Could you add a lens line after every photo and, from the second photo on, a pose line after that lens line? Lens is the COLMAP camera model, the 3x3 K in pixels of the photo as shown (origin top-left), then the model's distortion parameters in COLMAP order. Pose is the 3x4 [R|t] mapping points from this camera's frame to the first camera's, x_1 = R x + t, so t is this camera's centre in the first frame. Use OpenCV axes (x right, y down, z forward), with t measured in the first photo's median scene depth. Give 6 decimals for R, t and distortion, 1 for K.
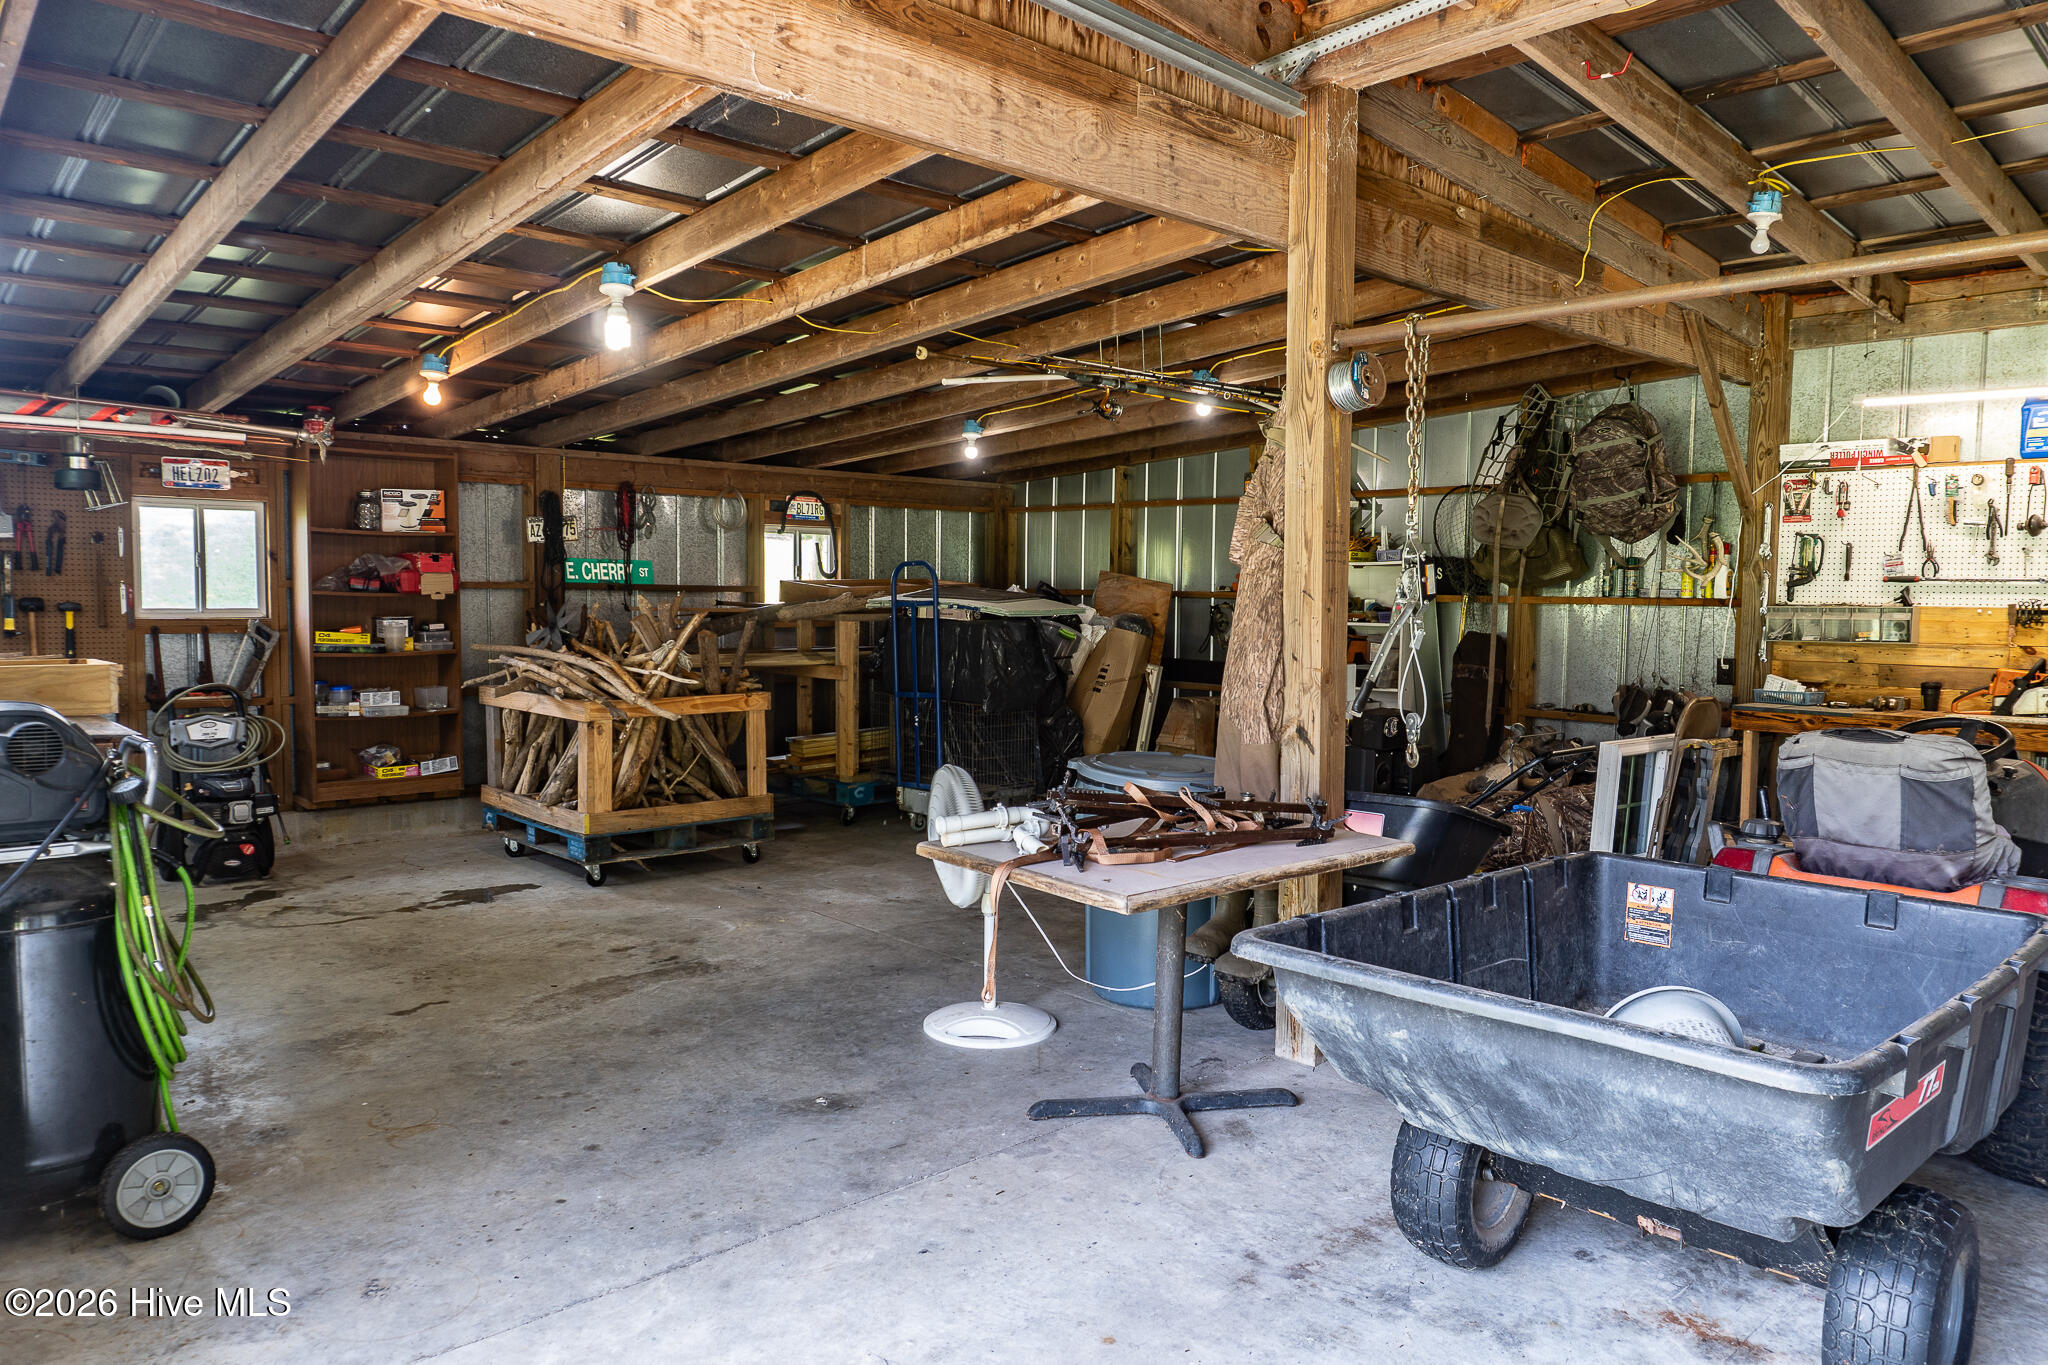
lens RADIAL K [[1368.6, 0, 1022.5], [0, 1368.6, 682.0], [0, 0, 1]] dist [-0.021535, 0.003041]
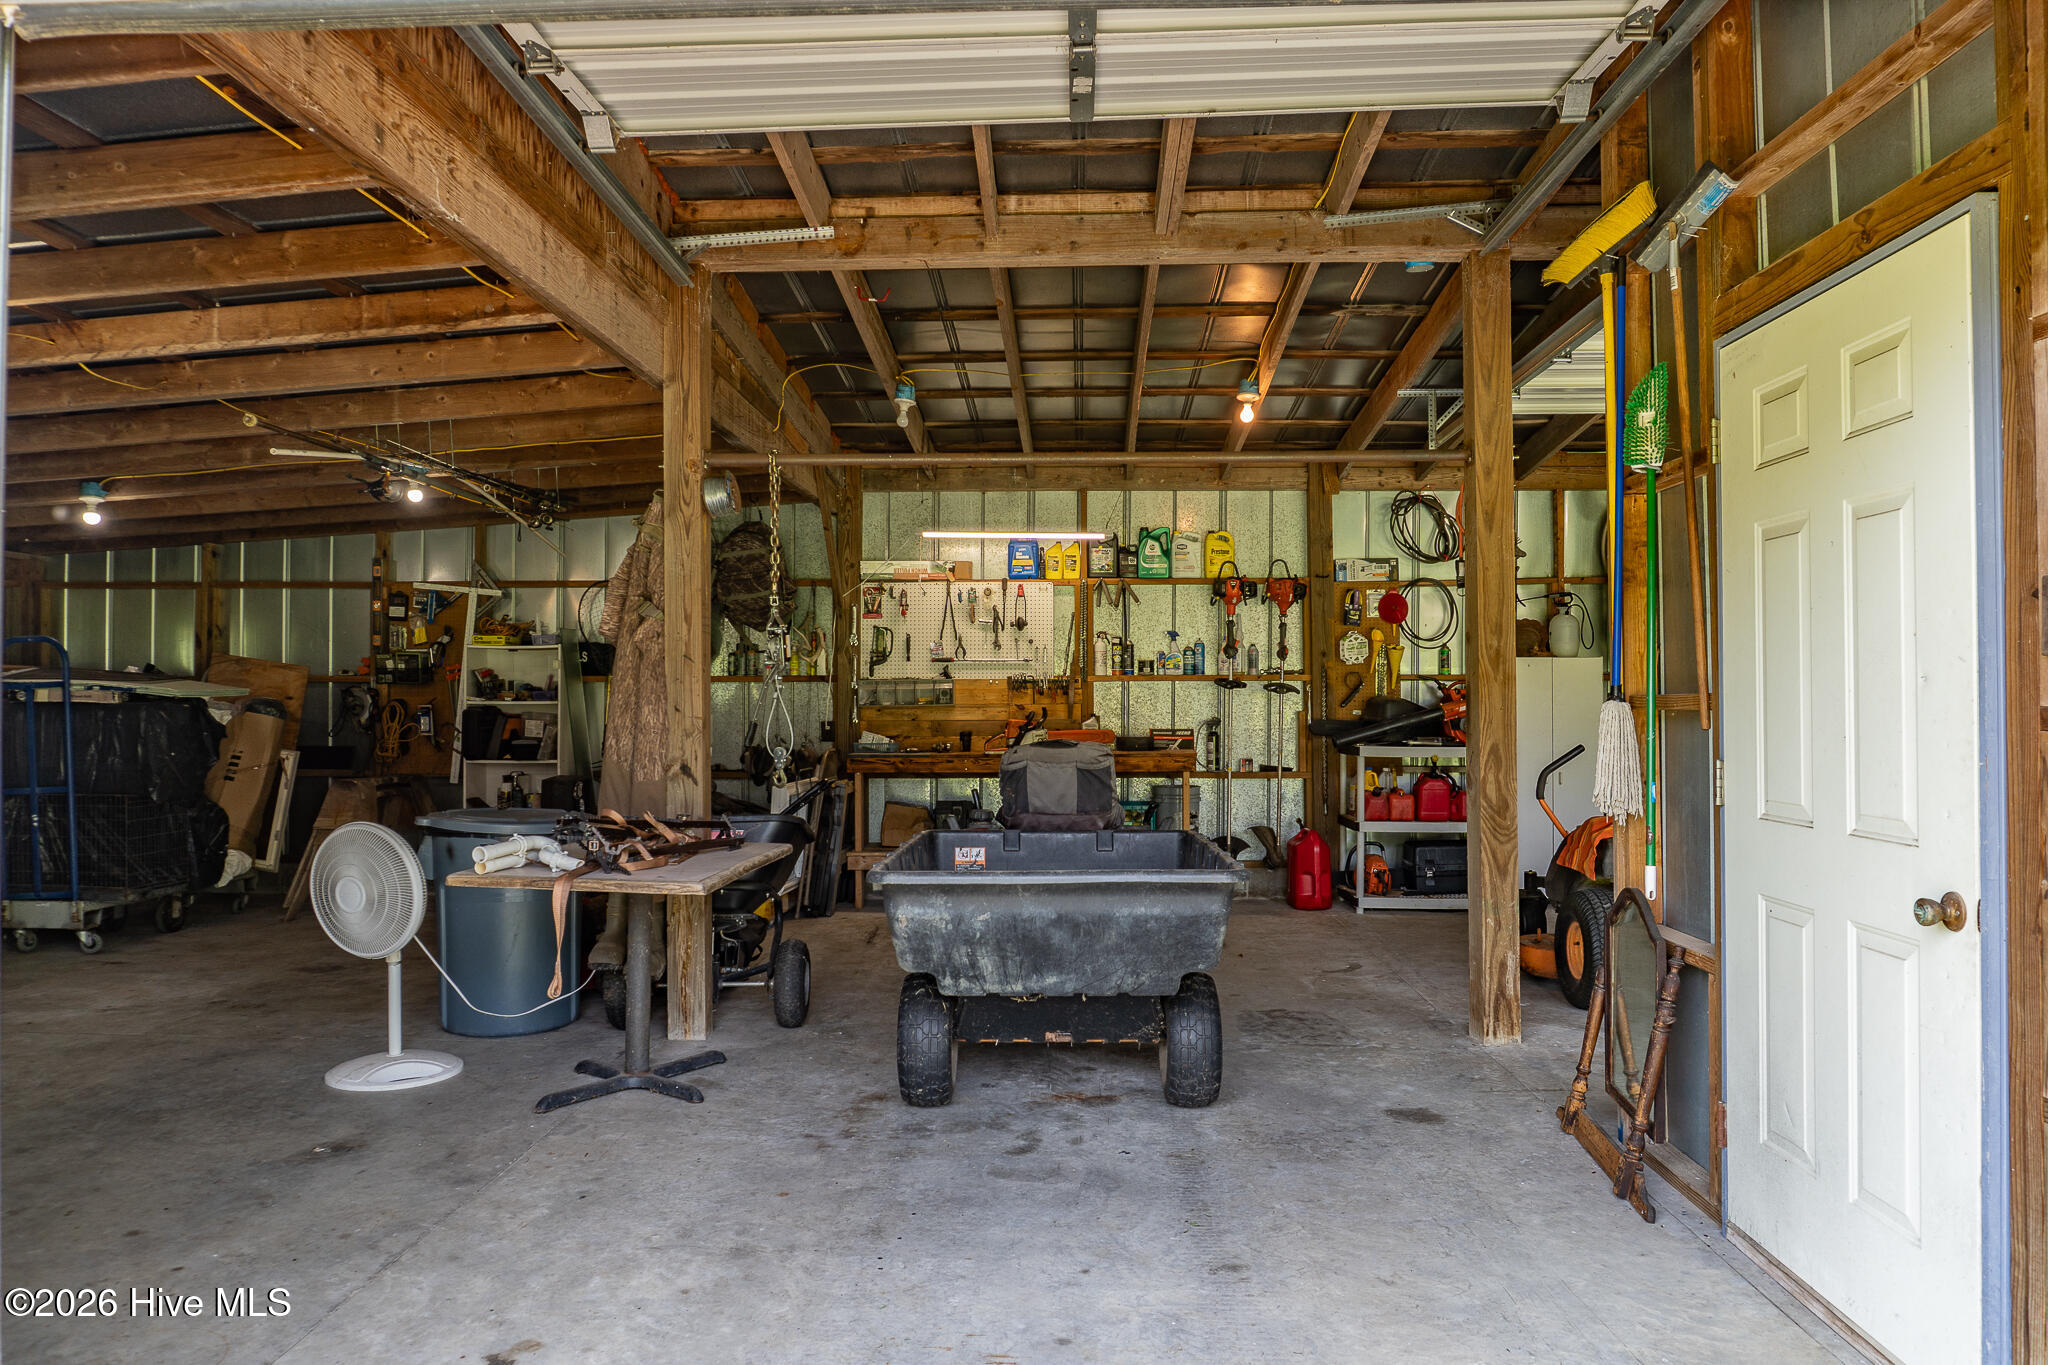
lens RADIAL K [[1368.6, 0, 1028.6], [0, 1368.6, 679.8], [0, 0, 1]] dist [-0.021535, 0.003041]
pose [[0.705406, -0.002030, 0.708801, -0.316823], [0.056898, 0.996931, -0.053771, 0.028122], [-0.706516, 0.078259, 0.703356, -0.069015]]
